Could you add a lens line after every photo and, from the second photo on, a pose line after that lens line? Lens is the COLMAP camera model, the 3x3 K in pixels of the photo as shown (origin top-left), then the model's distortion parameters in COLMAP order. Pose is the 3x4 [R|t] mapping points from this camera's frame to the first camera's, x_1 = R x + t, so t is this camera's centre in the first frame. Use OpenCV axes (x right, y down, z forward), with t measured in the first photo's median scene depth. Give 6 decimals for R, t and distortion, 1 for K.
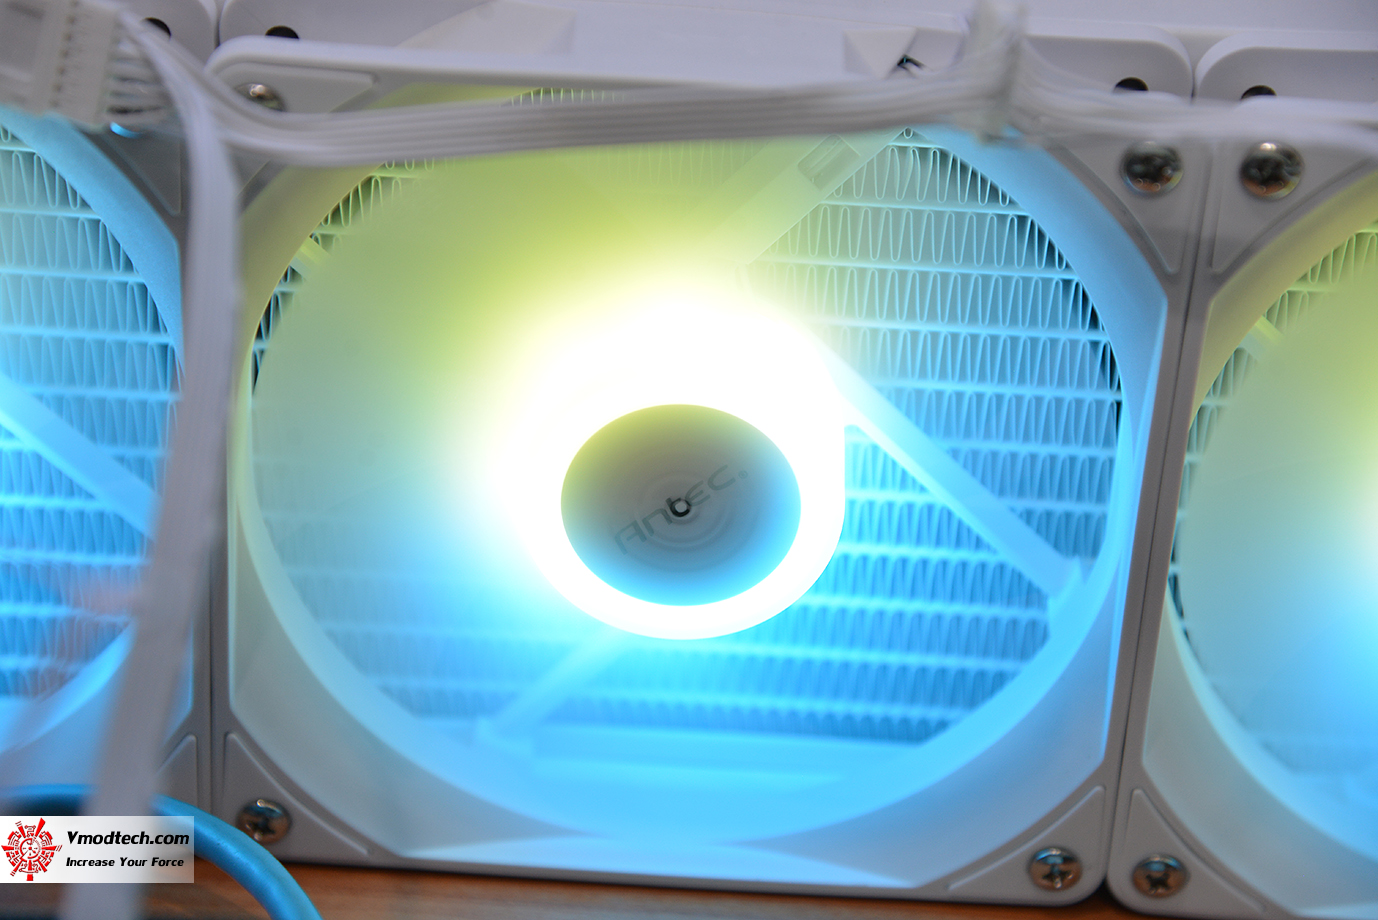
lens RADIAL K [[3543.0, 0, 693.6], [0, 3543.0, 458.1], [0, 0, 1]] dist [0.450260, 0.000000]
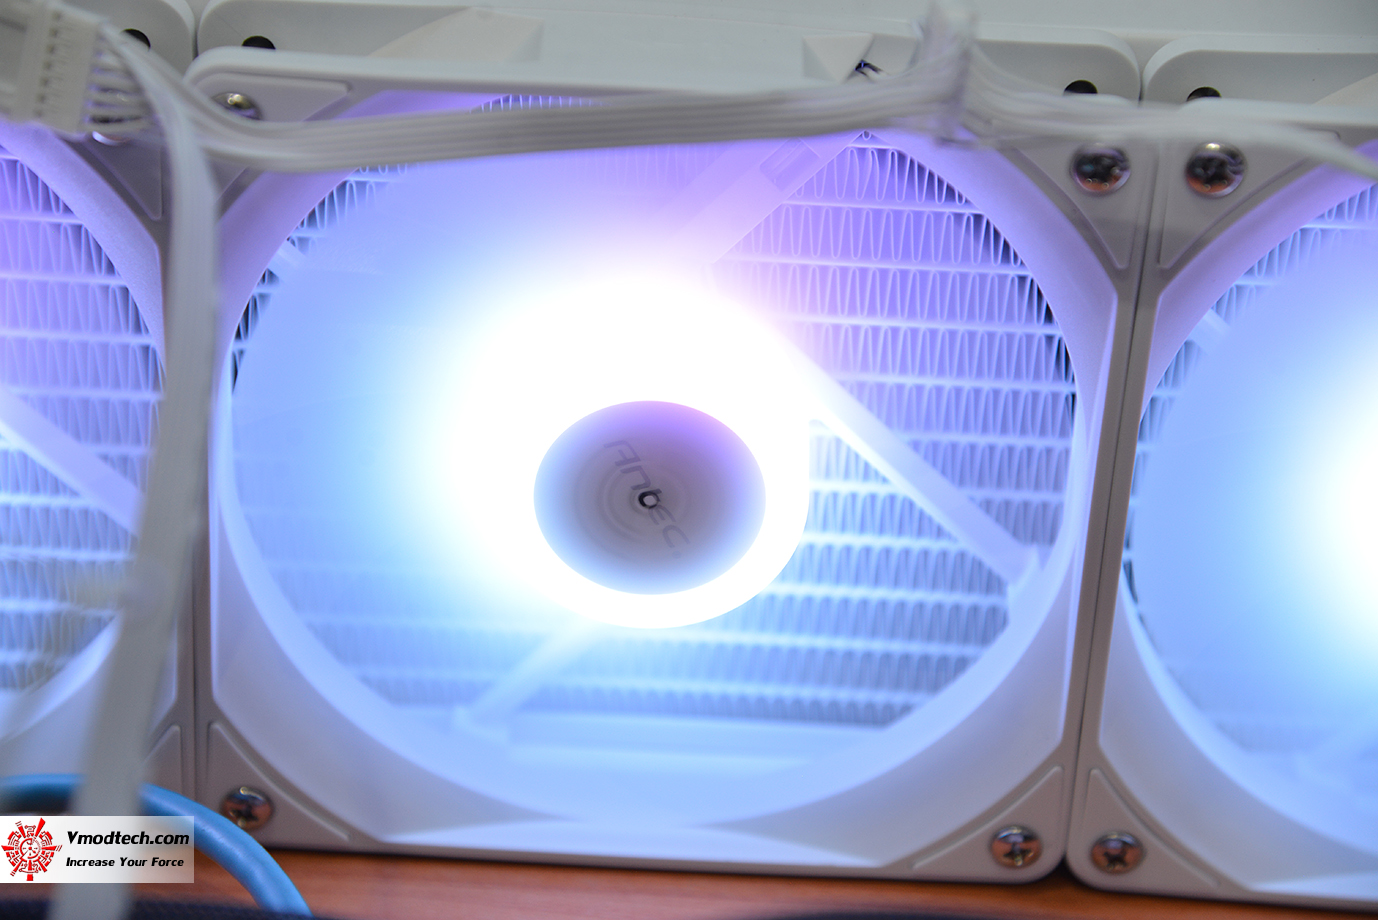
lens RADIAL K [[3543.0, 0, 689.8], [0, 3543.0, 458.2], [0, 0, 1]] dist [0.450260, 0.000000]
pose [[0.999951, -0.008410, 0.005155, 0.002721], [0.008401, 0.999963, 0.001893, -0.000067], [-0.005171, -0.001849, 0.999985, -0.029120]]
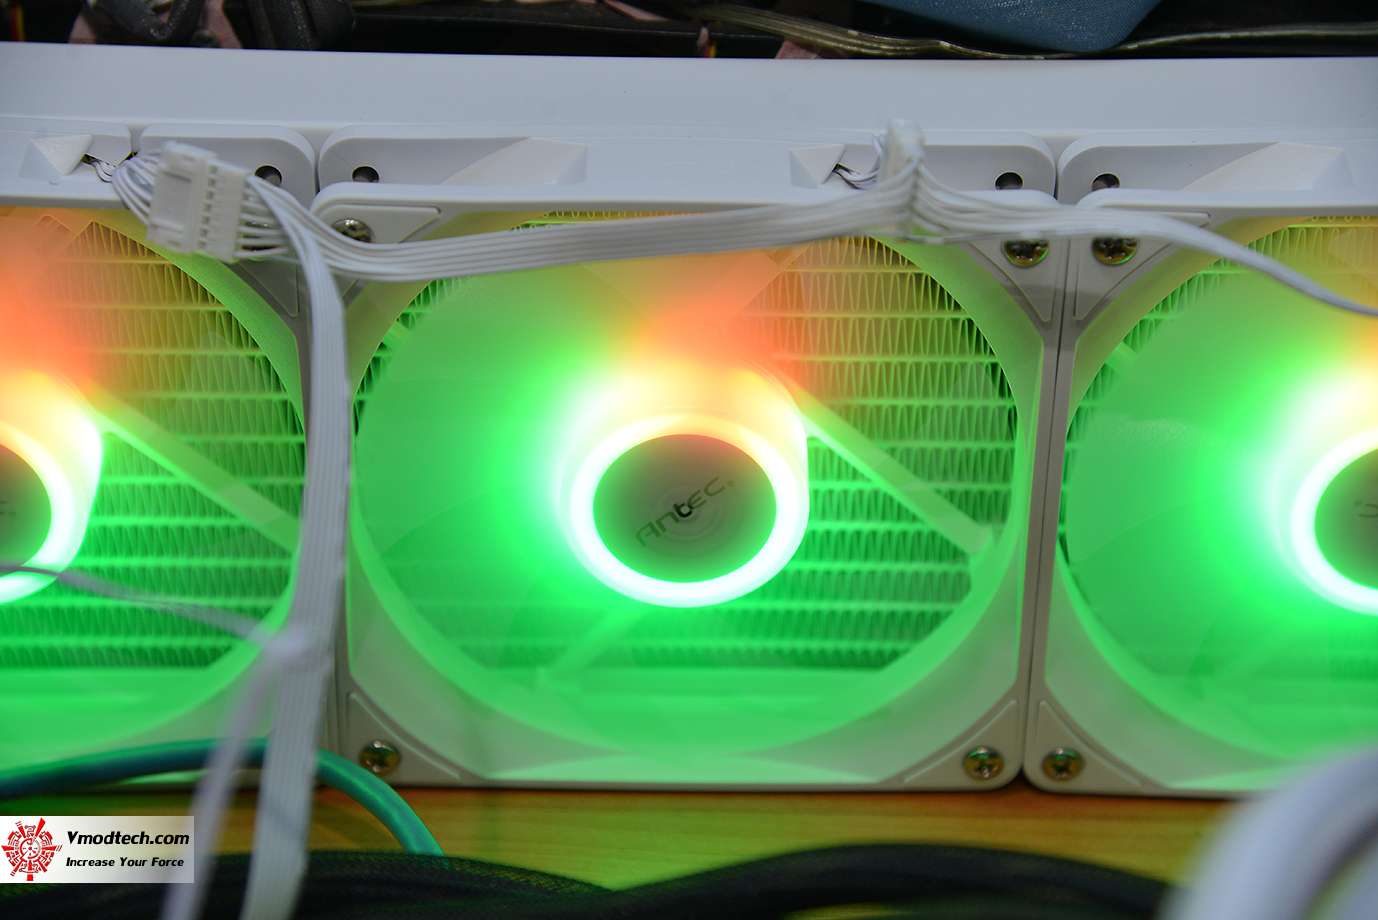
lens RADIAL K [[3120.7, 0, 689.4], [0, 3120.7, 462.1], [0, 0, 1]] dist [0.339590, 0.000000]
pose [[0.998704, -0.050787, -0.003174, 0.002497], [0.050879, 0.997661, 0.045646, -0.053579], [0.000849, -0.045749, 0.998953, -0.146000]]
